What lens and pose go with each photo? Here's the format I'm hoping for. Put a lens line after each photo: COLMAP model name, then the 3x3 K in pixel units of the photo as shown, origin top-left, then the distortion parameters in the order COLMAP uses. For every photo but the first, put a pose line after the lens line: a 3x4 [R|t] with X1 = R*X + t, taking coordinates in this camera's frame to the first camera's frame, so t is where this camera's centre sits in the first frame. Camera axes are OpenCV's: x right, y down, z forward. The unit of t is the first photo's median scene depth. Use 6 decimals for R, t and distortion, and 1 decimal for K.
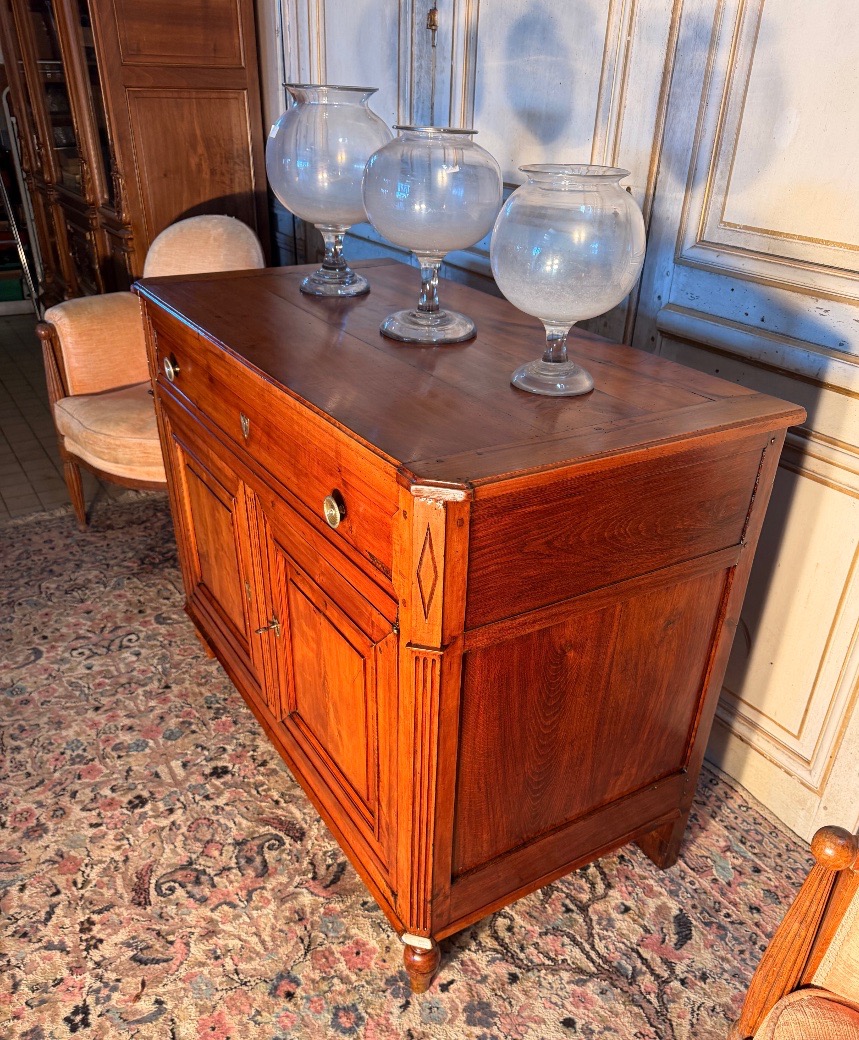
lens RADIAL K [[877.8, 0, 432.7], [0, 877.8, 575.2], [0, 0, 1]] dist [0.122606, -0.230211]
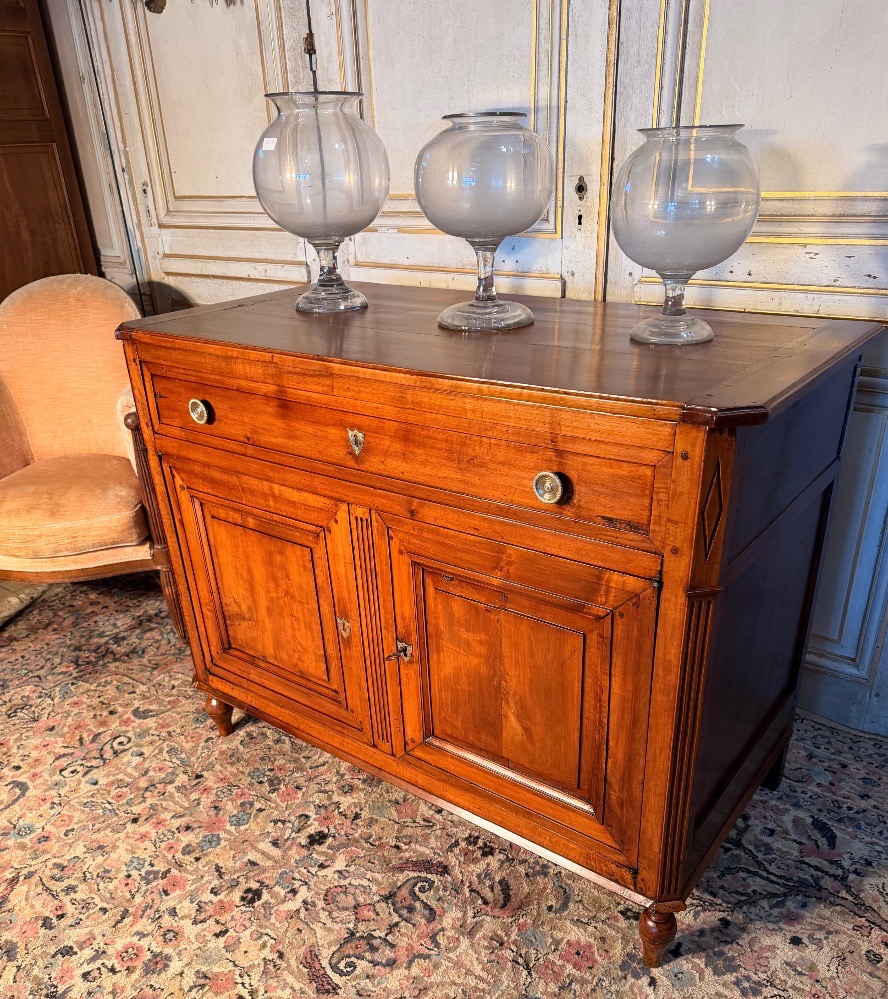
lens RADIAL K [[872.2, 0, 442.7], [0, 872.2, 591.4], [0, 0, 1]] dist [0.142350, -0.255573]
pose [[0.927623, -0.225780, 0.297553, -0.365861], [0.238245, 0.971188, -0.005804, 0.010849], [-0.287670, 0.076274, 0.954688, 0.078880]]
